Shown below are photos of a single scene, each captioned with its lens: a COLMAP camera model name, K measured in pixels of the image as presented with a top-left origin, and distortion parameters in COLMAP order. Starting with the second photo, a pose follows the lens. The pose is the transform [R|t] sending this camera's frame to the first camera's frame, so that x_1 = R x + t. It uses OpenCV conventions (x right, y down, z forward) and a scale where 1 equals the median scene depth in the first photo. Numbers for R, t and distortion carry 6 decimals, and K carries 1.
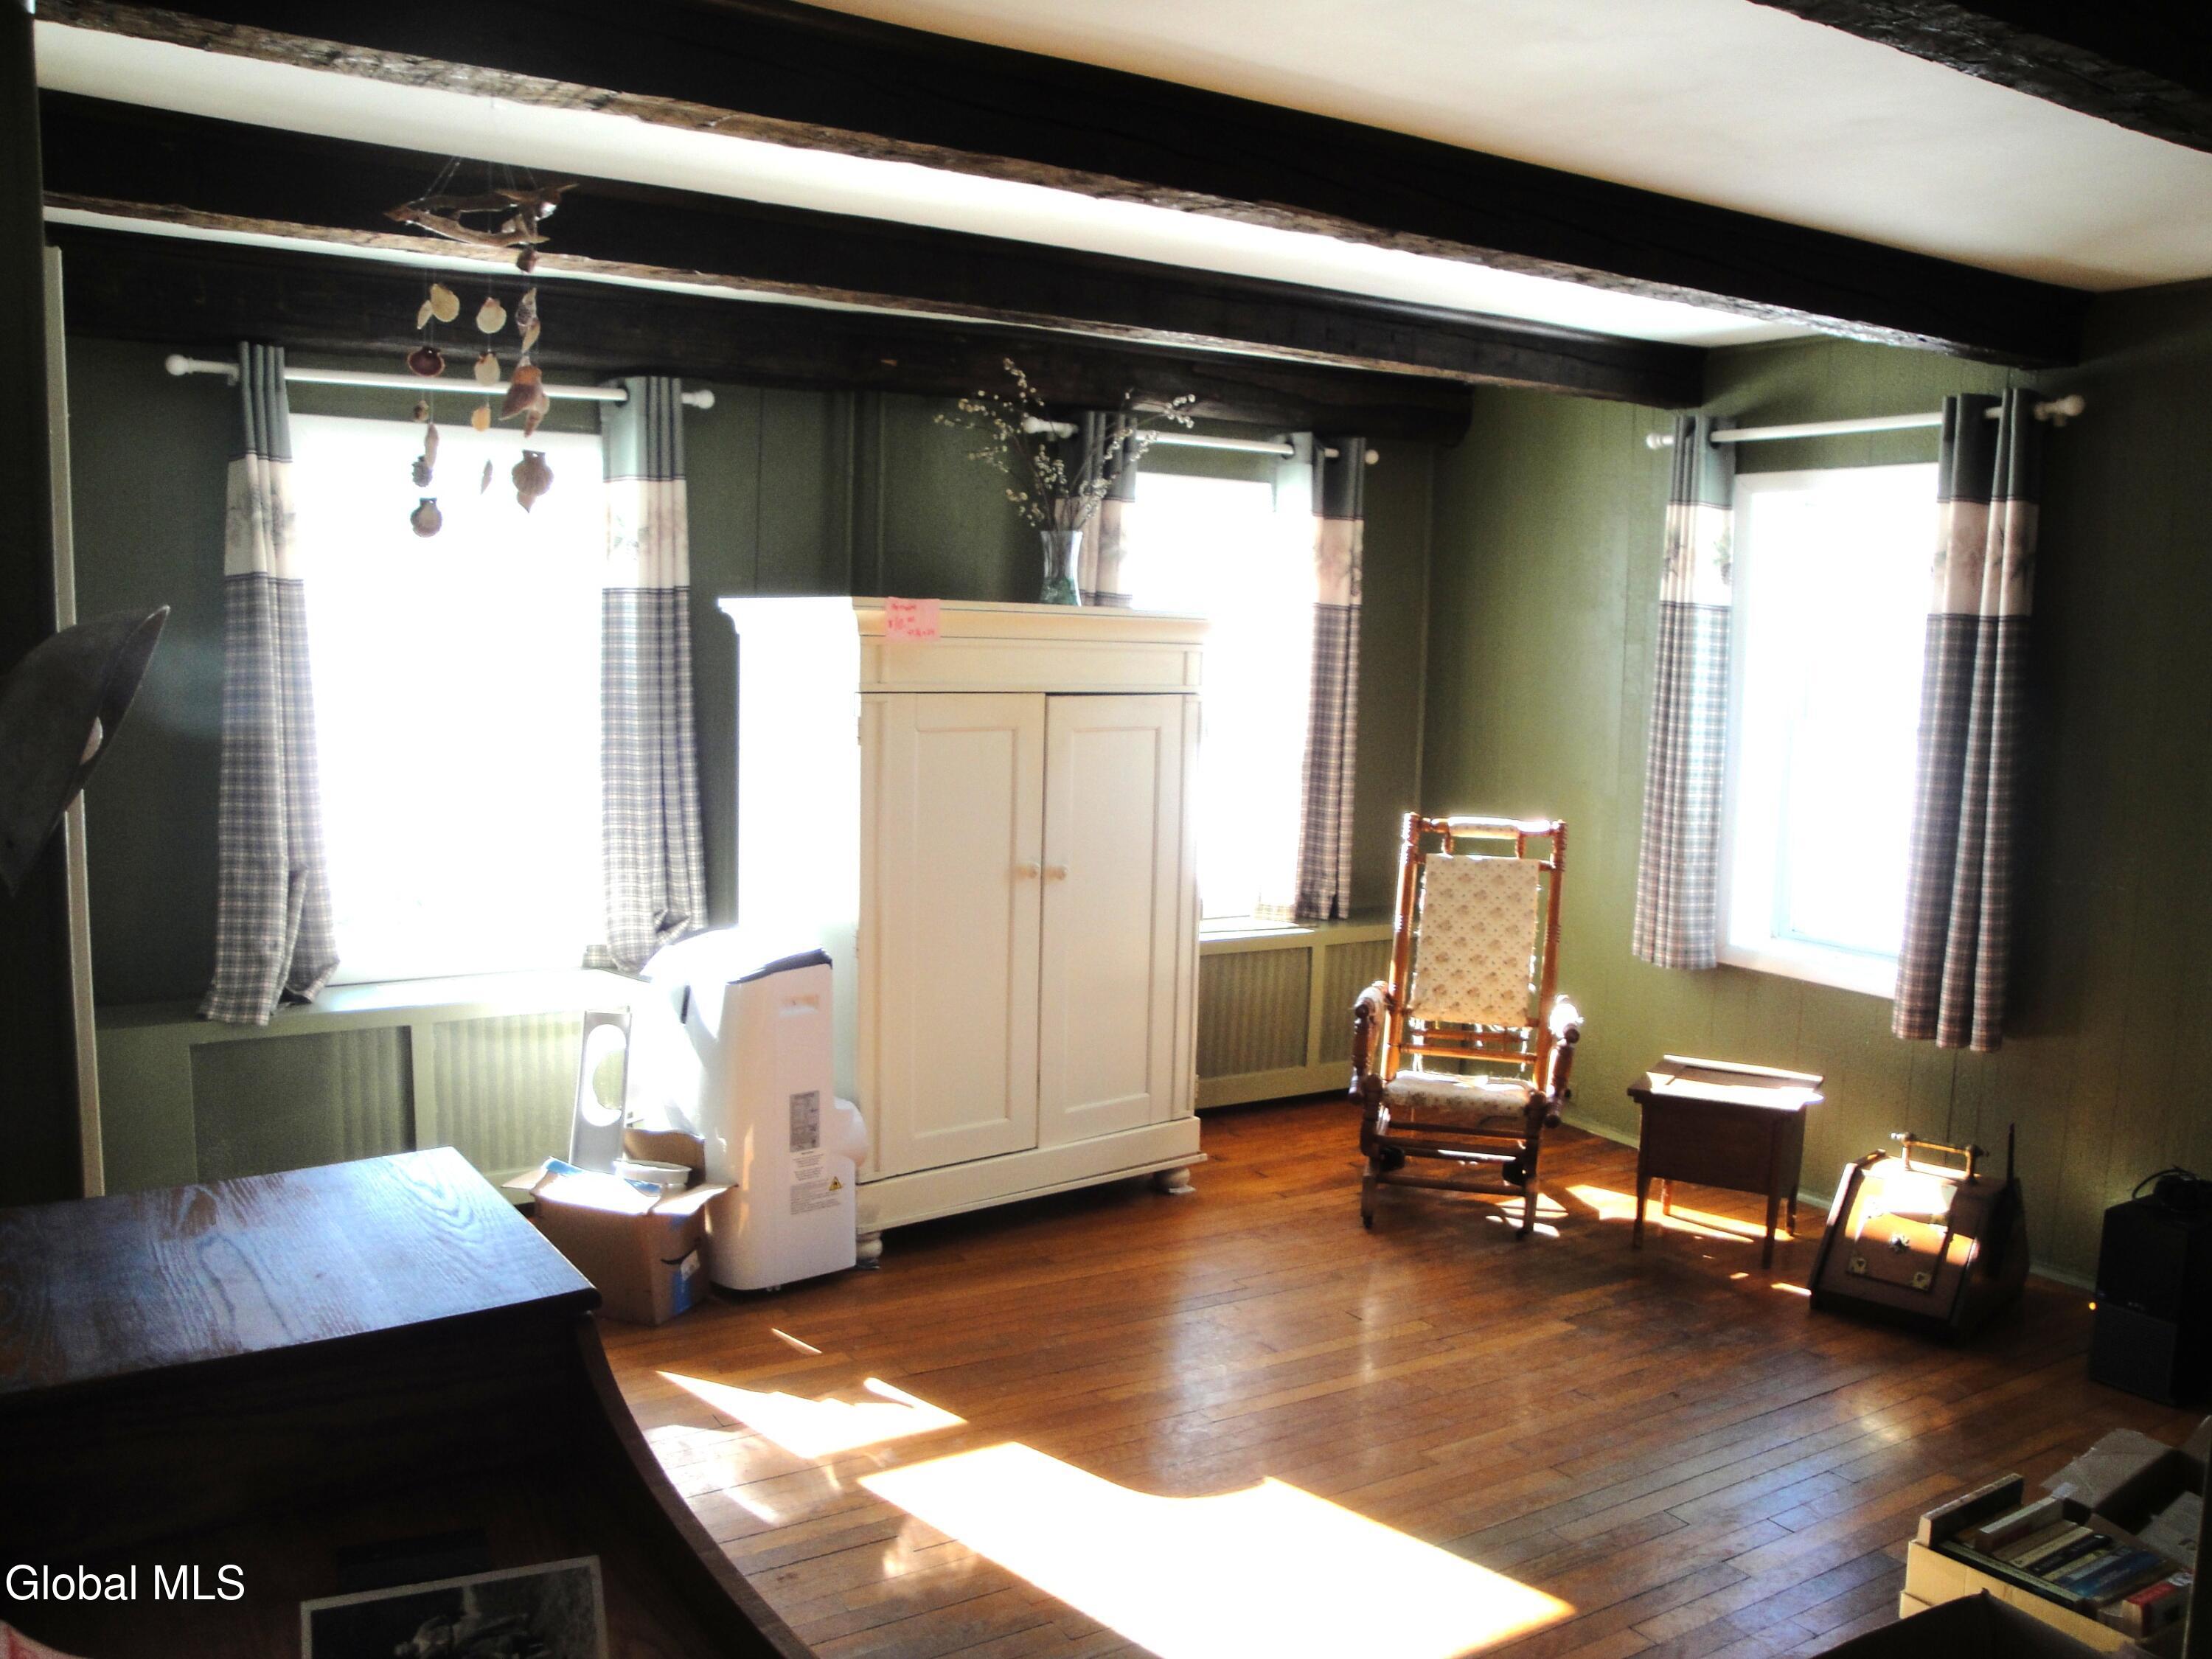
lens RADIAL K [[1739.8, 0, 1073.3], [0, 1739.8, 828.3], [0, 0, 1]] dist [-0.141210, 0.102008]
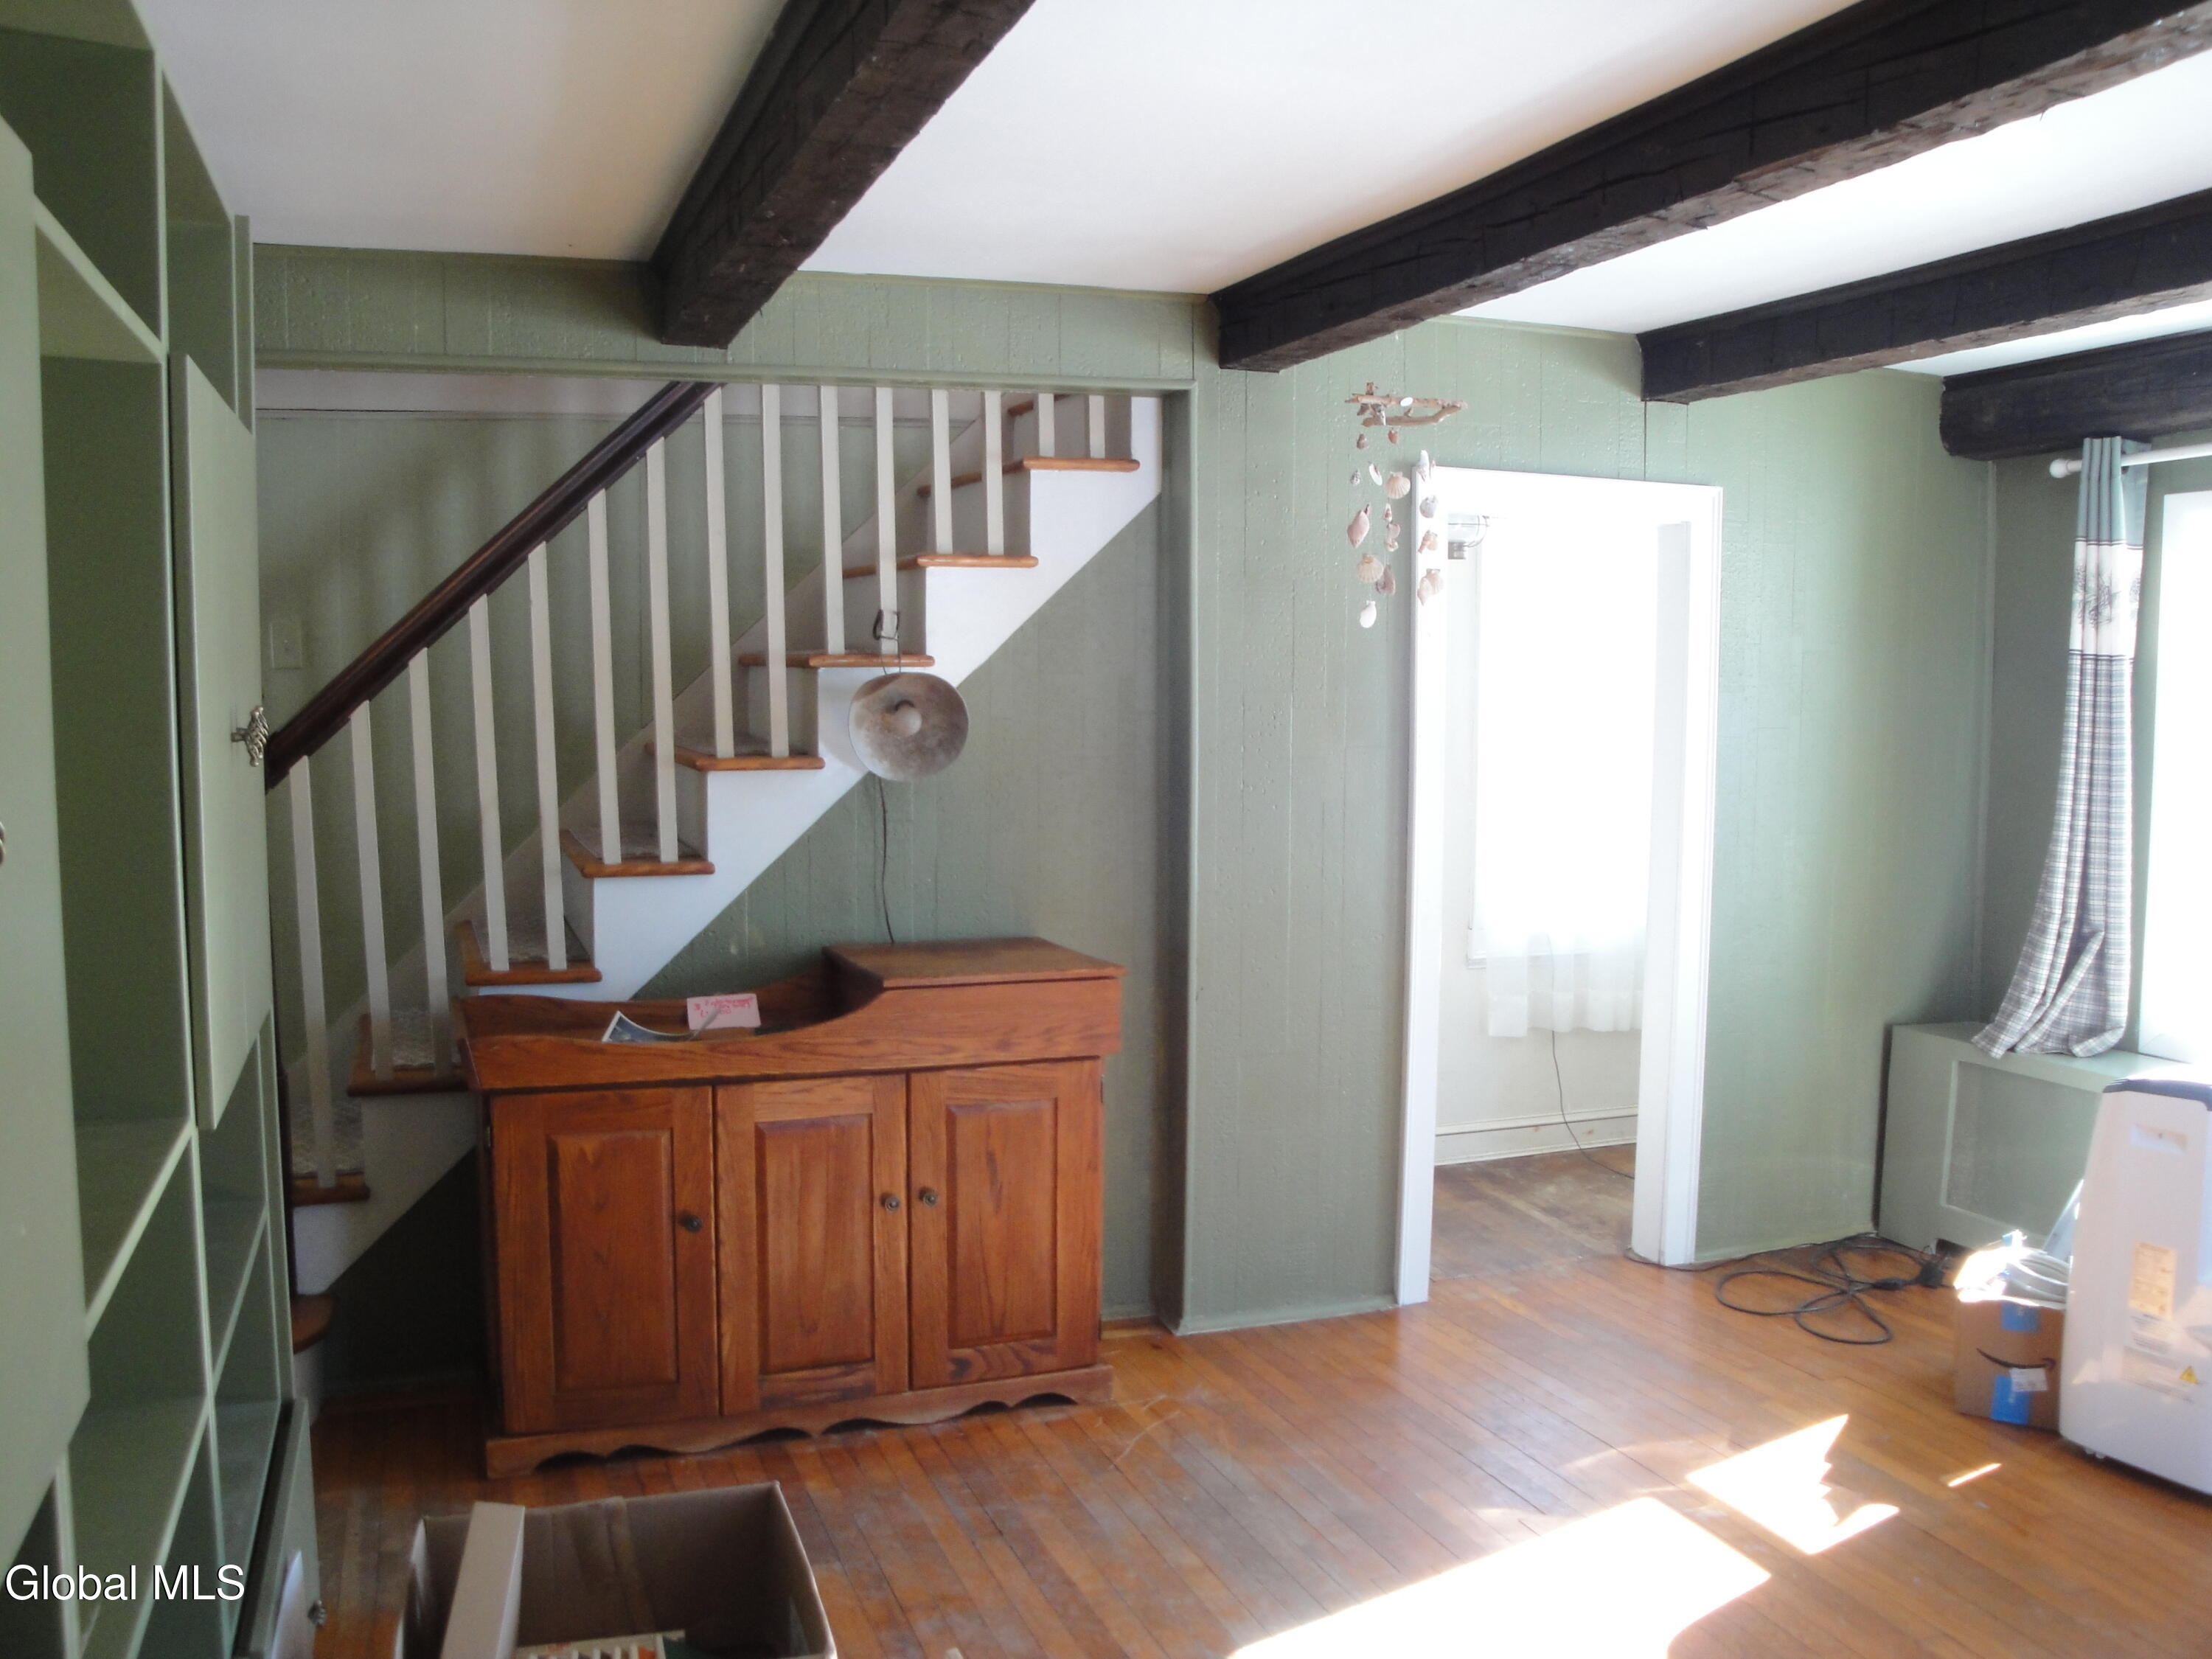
lens RADIAL K [[1739.8, 0, 1073.3], [0, 1739.8, 828.3], [0, 0, 1]] dist [-0.141210, 0.102008]
pose [[-0.149102, 0.069406, -0.986383, 0.821581], [-0.109276, 0.990267, 0.086197, -0.073833], [0.982765, 0.120640, -0.140067, 0.649202]]
